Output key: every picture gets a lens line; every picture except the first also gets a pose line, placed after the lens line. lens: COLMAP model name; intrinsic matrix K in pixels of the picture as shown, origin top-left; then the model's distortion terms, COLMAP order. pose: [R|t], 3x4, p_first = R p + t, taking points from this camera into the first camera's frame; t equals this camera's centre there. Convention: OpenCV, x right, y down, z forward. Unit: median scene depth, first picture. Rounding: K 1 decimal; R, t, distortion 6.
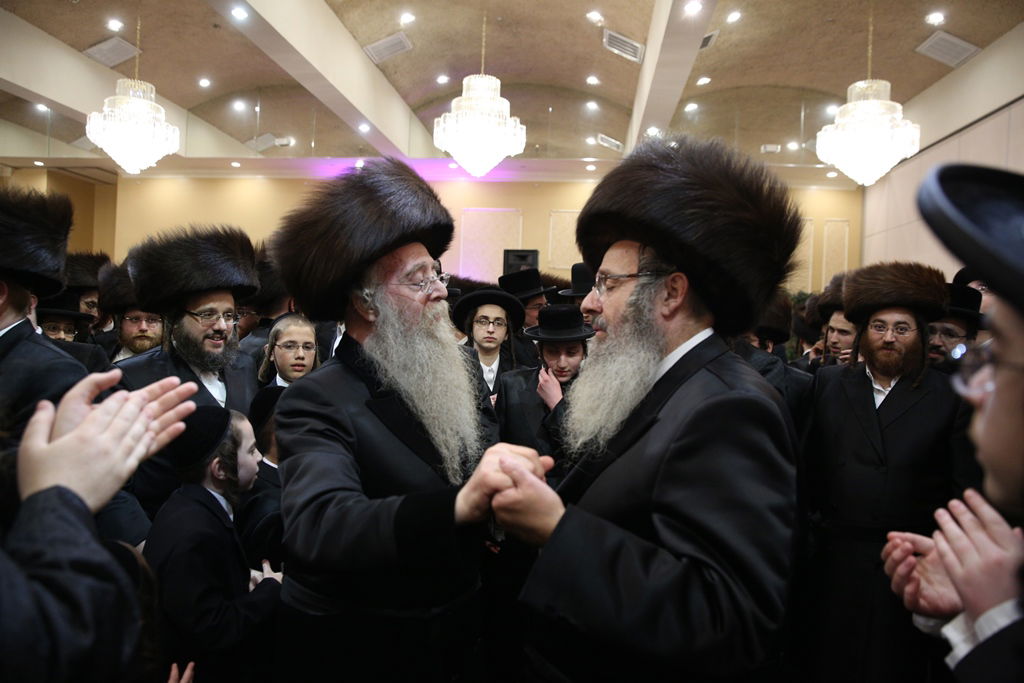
lens RADIAL K [[699.5, 0, 515.9], [0, 699.5, 337.3], [0, 0, 1]] dist [-0.083105, 0.039778]
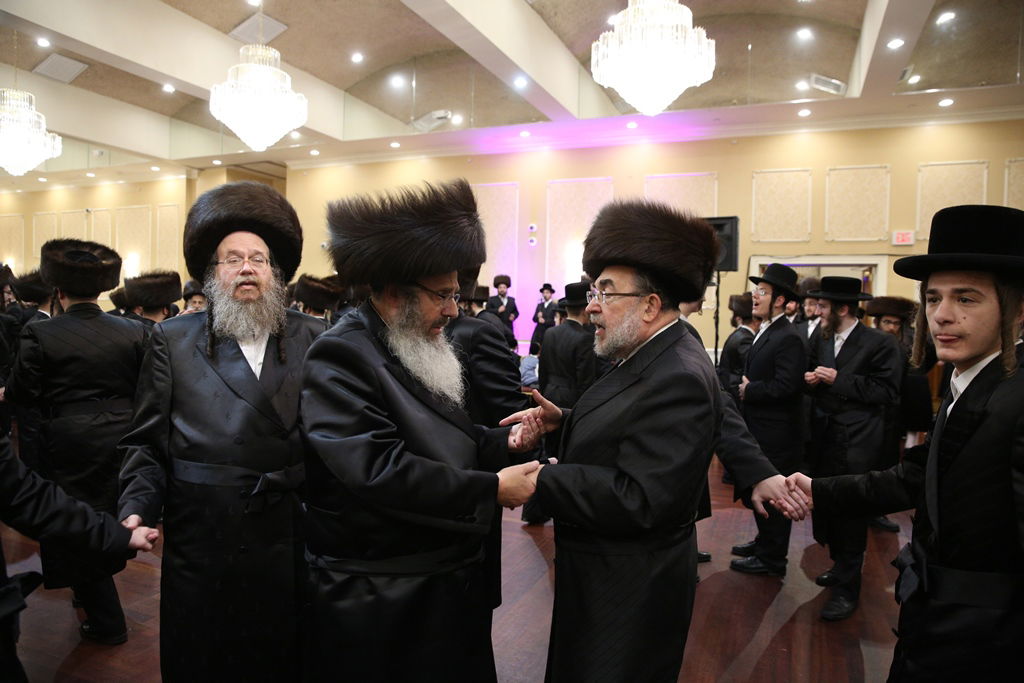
lens RADIAL K [[699.5, 0, 513.7], [0, 699.5, 340.3], [0, 0, 1]] dist [-0.083105, 0.039778]
pose [[0.959302, -0.009928, -0.282209, 0.008237], [0.015228, 0.999746, 0.016594, -0.001669], [0.281972, -0.020216, 0.959210, 0.172101]]
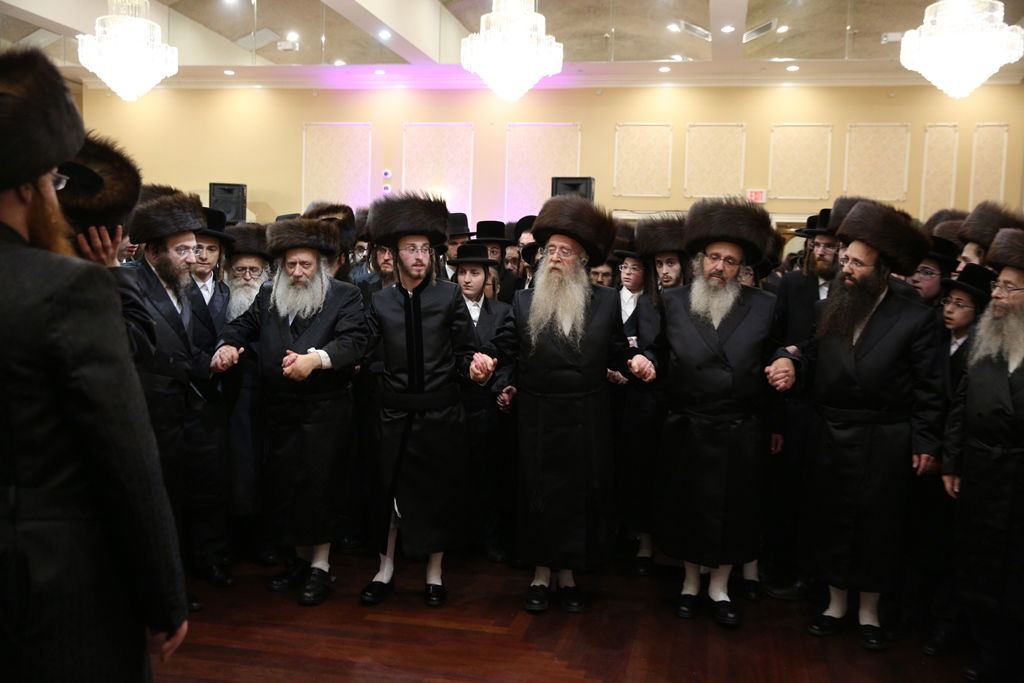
lens RADIAL K [[1041.7, 0, 512.7], [0, 1041.7, 341.0], [0, 0, 1]] dist [0.031063, 0.000000]
pose [[0.995207, -0.002313, -0.097760, 0.058228], [0.007382, 0.998644, 0.051525, 0.006327], [0.097509, -0.052000, 0.993875, -0.263576]]
